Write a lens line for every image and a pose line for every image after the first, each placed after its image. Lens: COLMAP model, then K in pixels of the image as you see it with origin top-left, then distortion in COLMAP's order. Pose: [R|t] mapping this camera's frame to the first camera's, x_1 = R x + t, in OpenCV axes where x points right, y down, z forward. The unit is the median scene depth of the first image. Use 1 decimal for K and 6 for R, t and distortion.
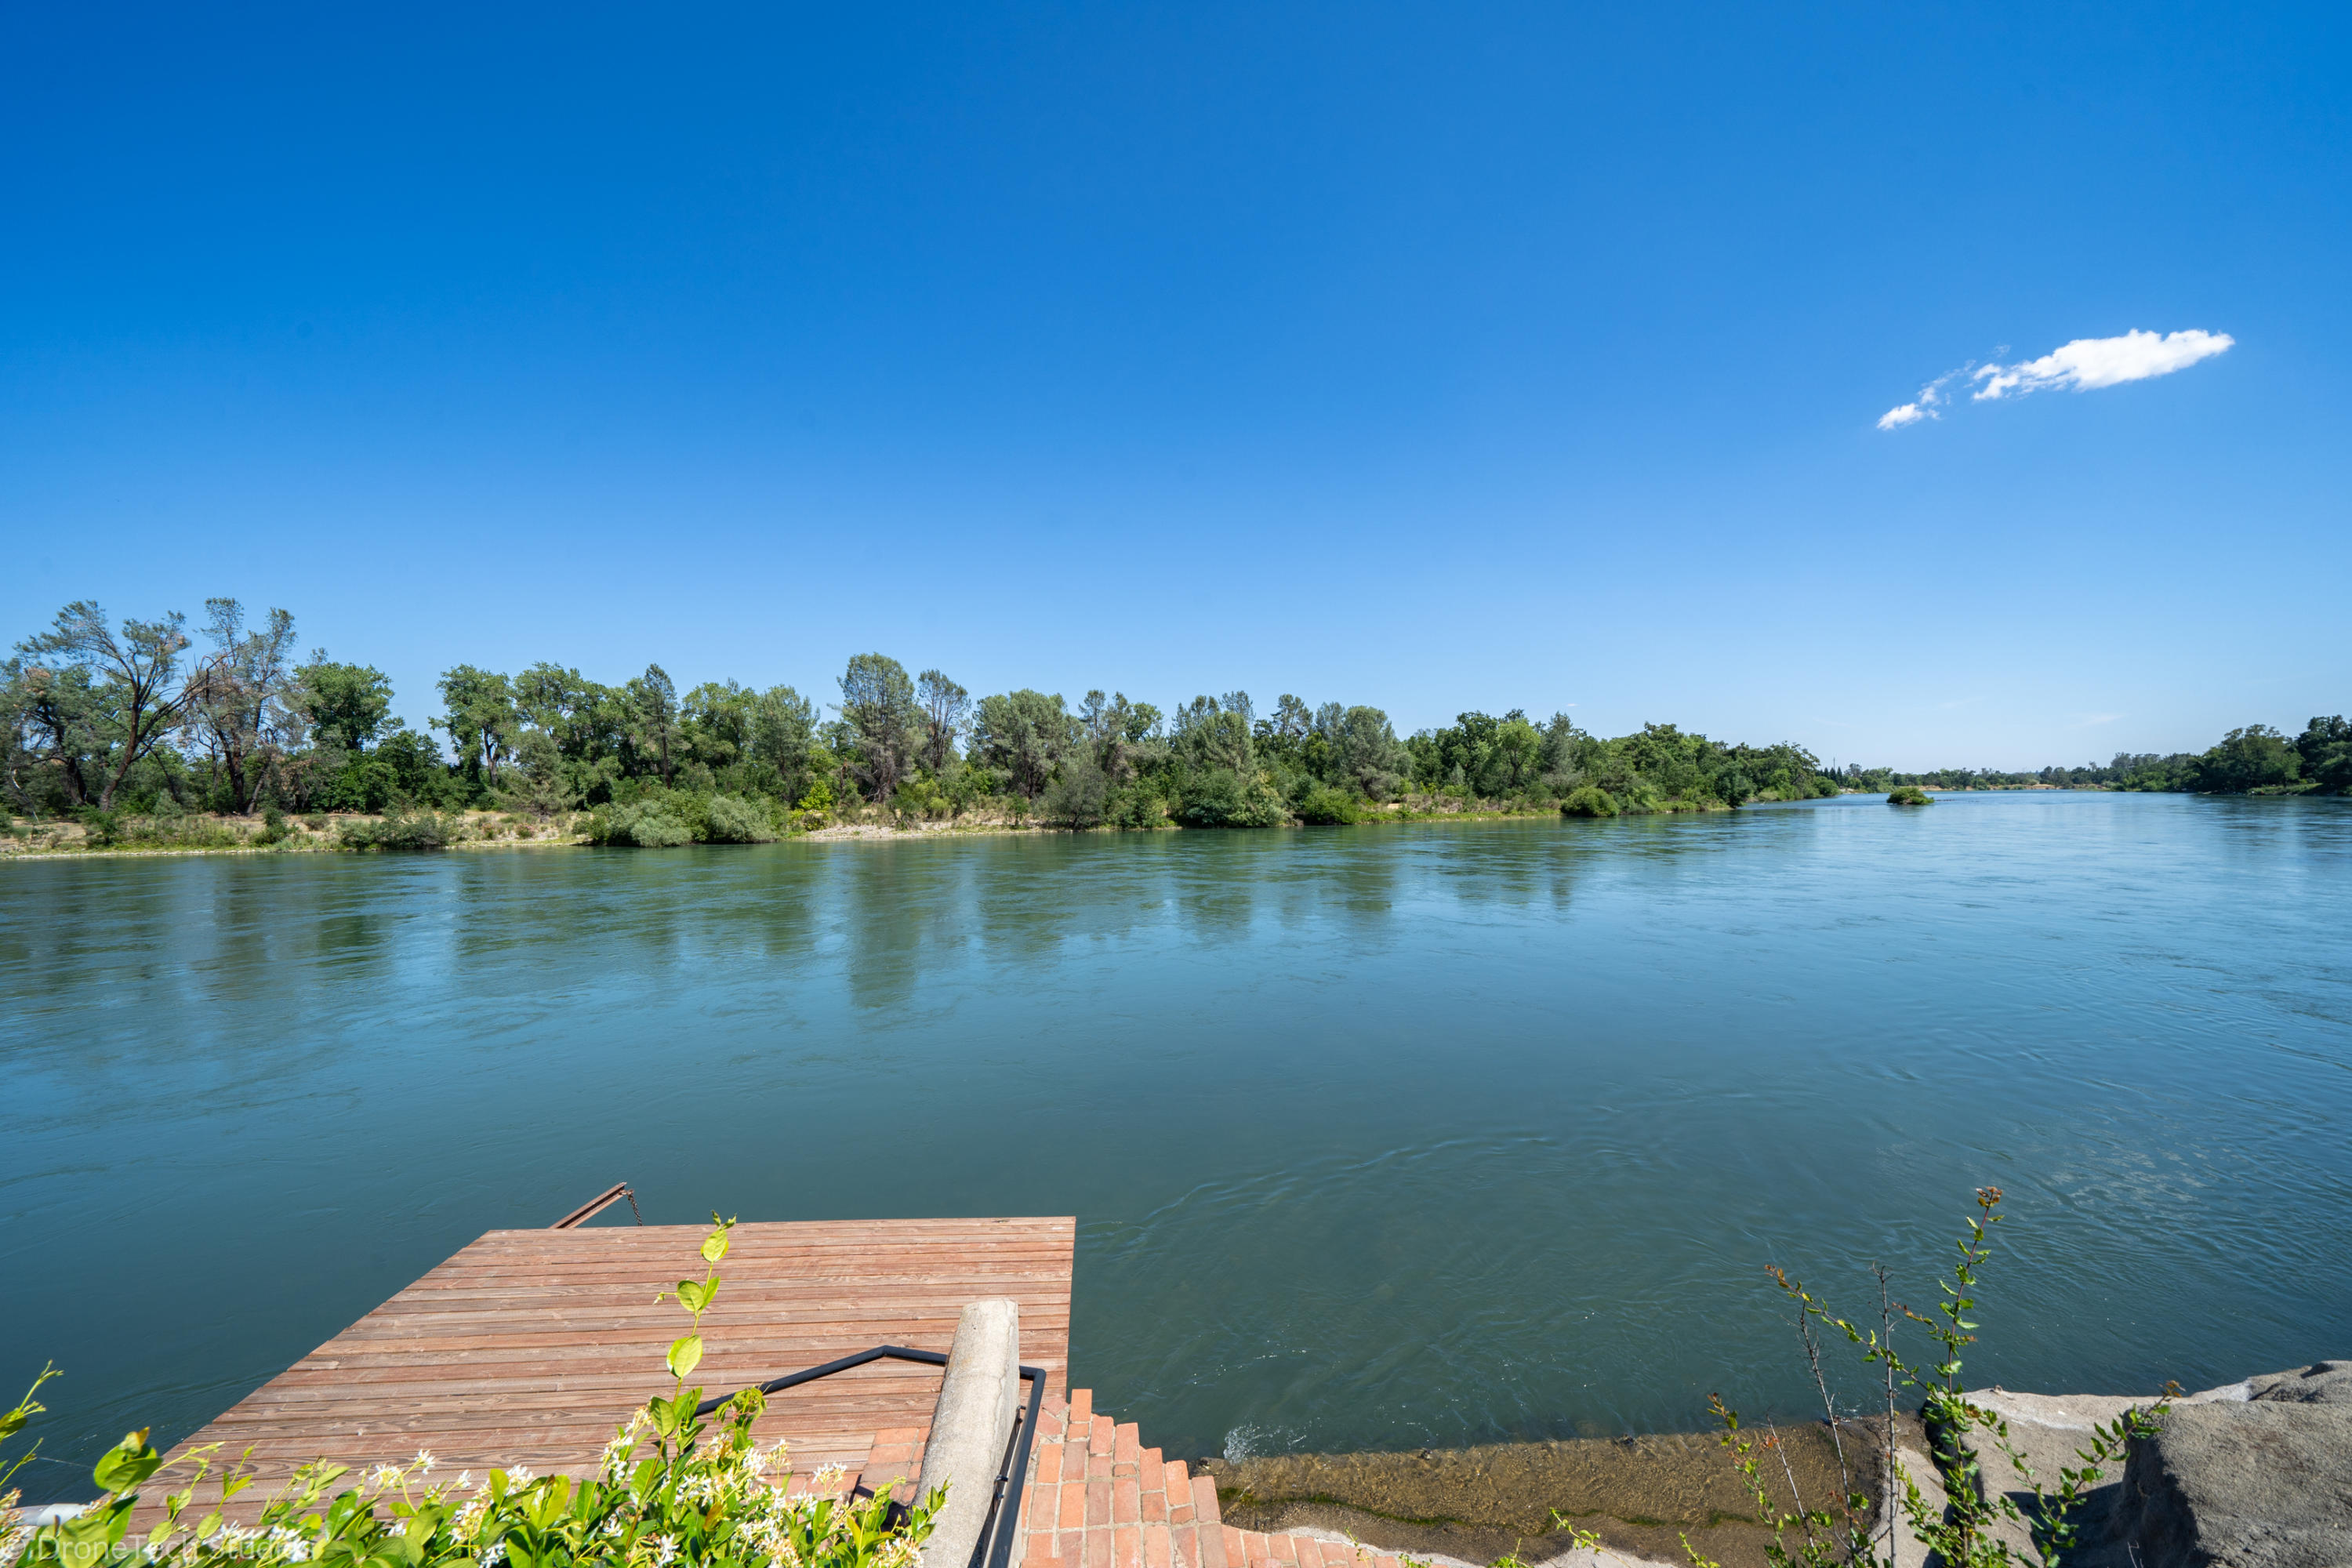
lens RADIAL K [[818.5, 0, 1170.9], [0, 818.5, 805.7], [0, 0, 1]] dist [-0.028711, 0.003085]
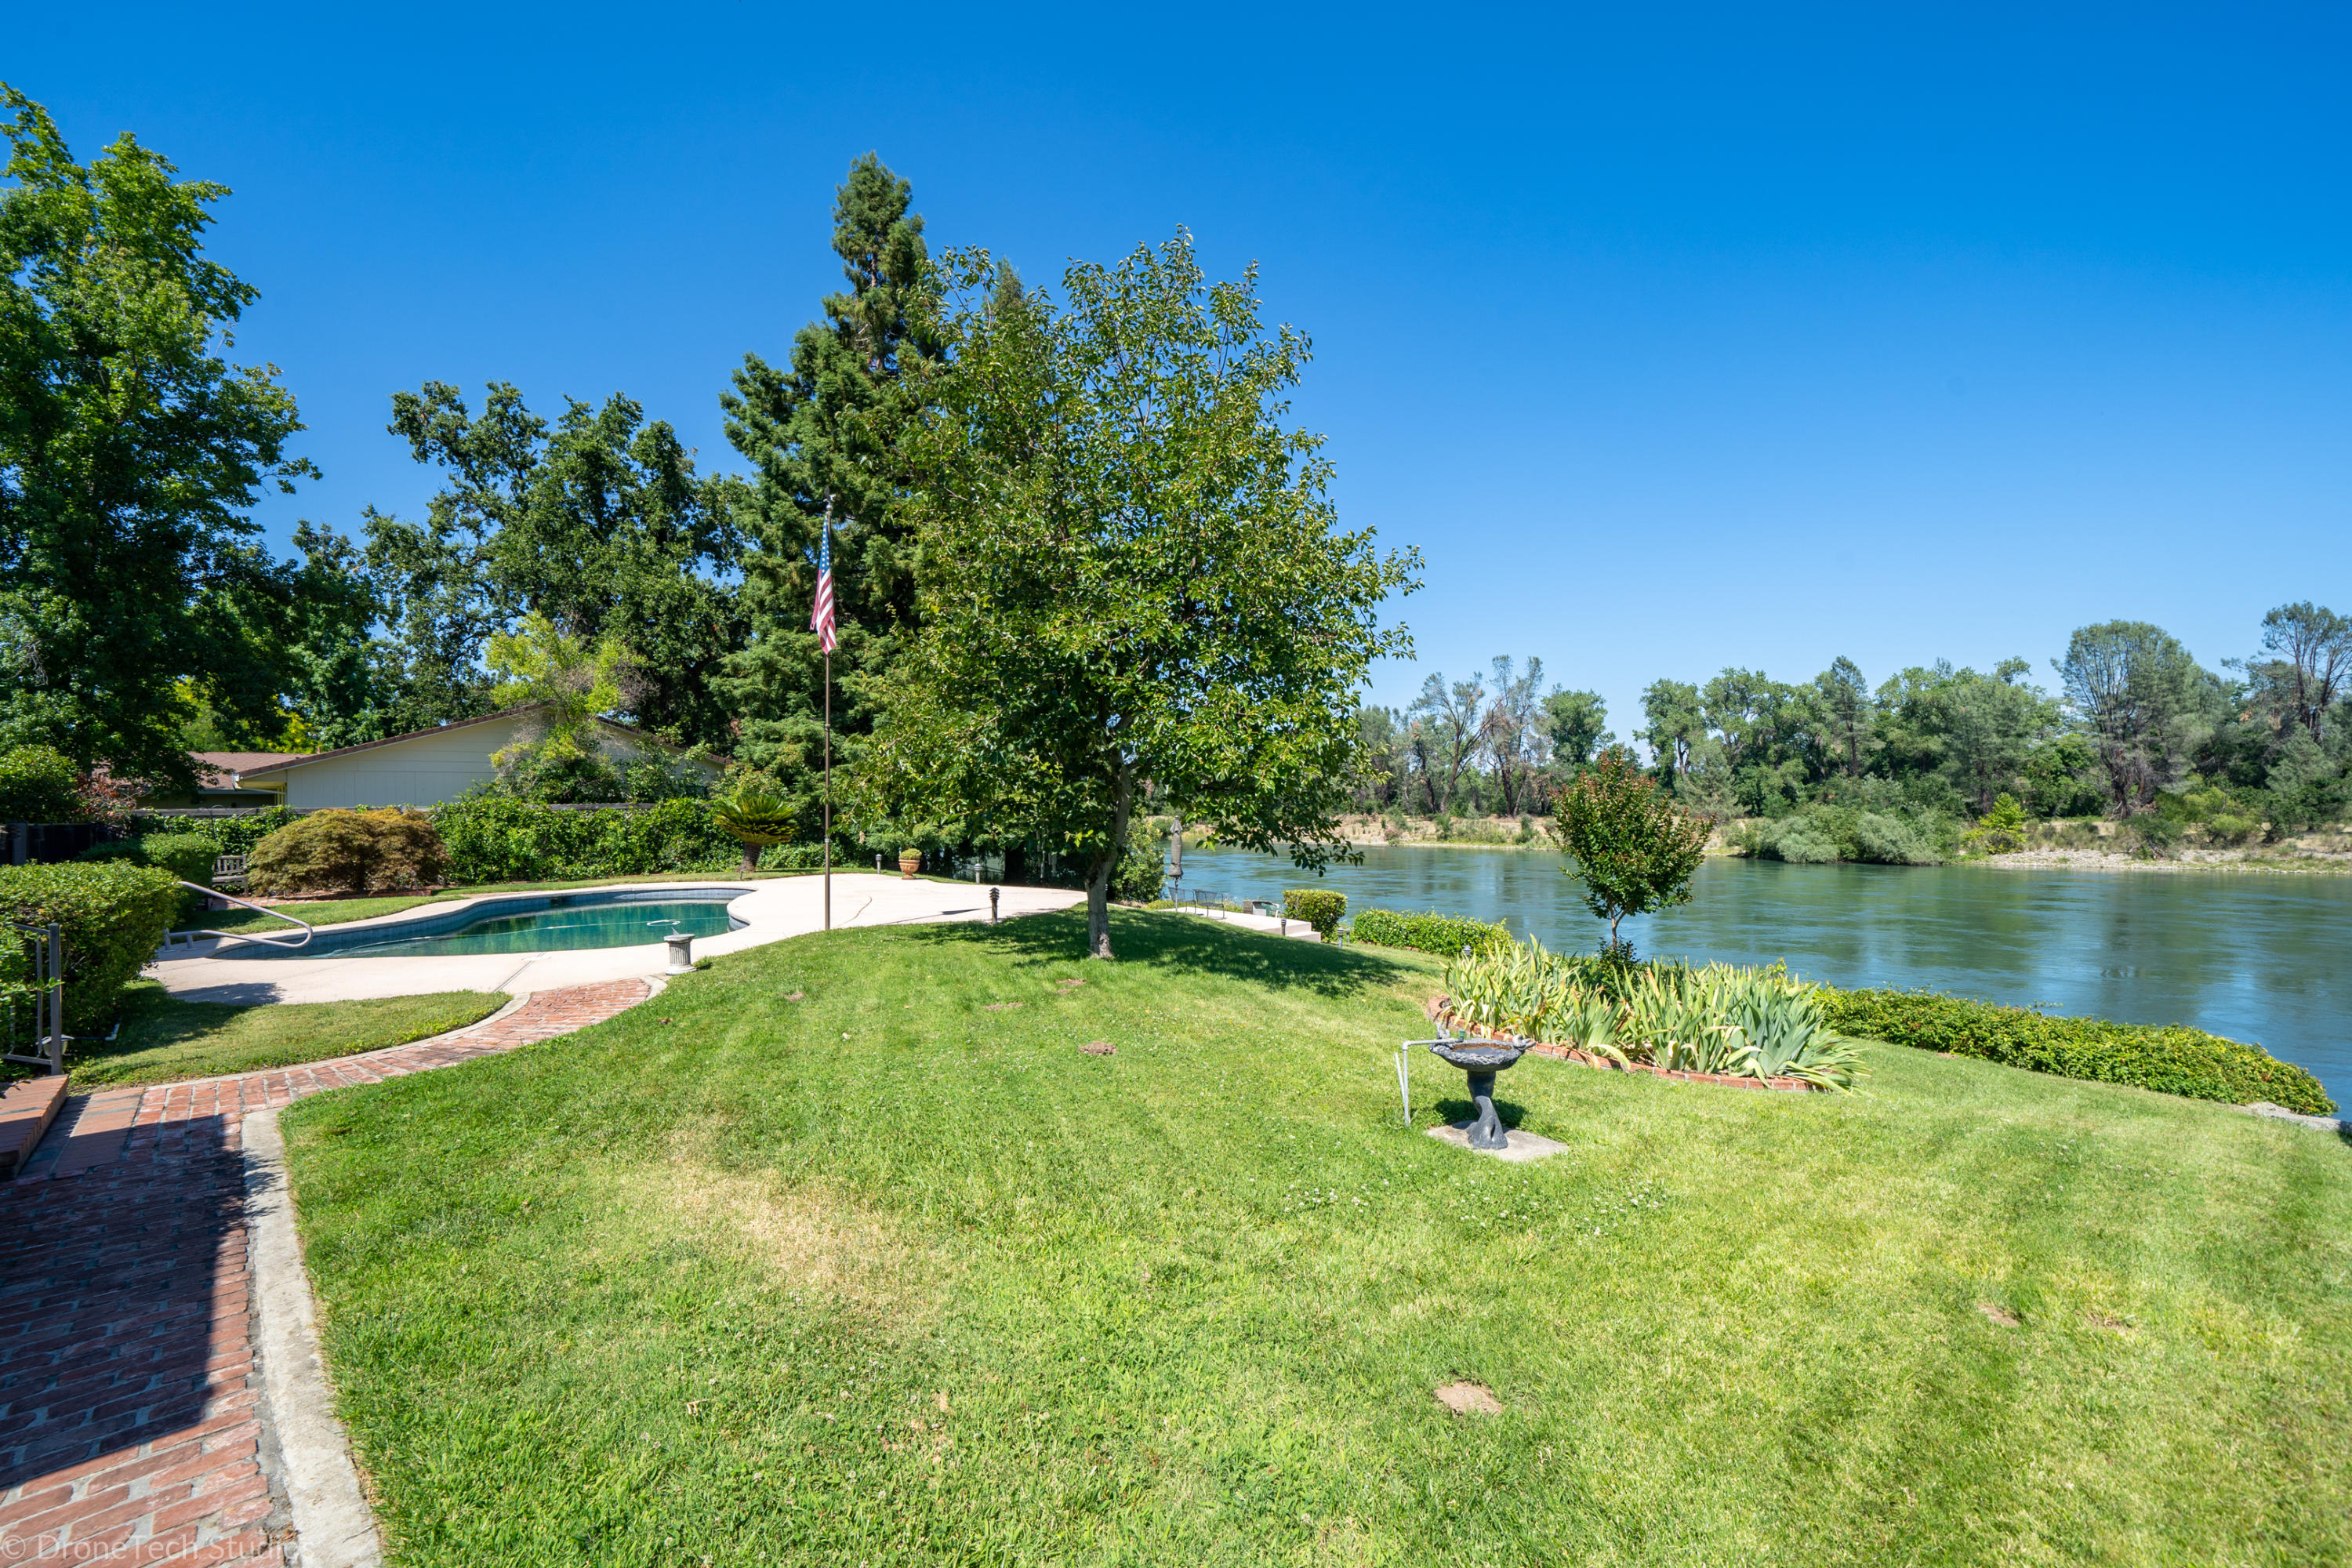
lens RADIAL K [[968.1, 0, 1176.9], [0, 968.1, 814.0], [0, 0, 1]] dist [-0.000267, -0.000158]
pose [[0.362168, 0.017967, -0.931940, 0.101731], [-0.006189, 0.999839, 0.016871, -0.012494], [0.932092, -0.000342, 0.362221, -0.082052]]
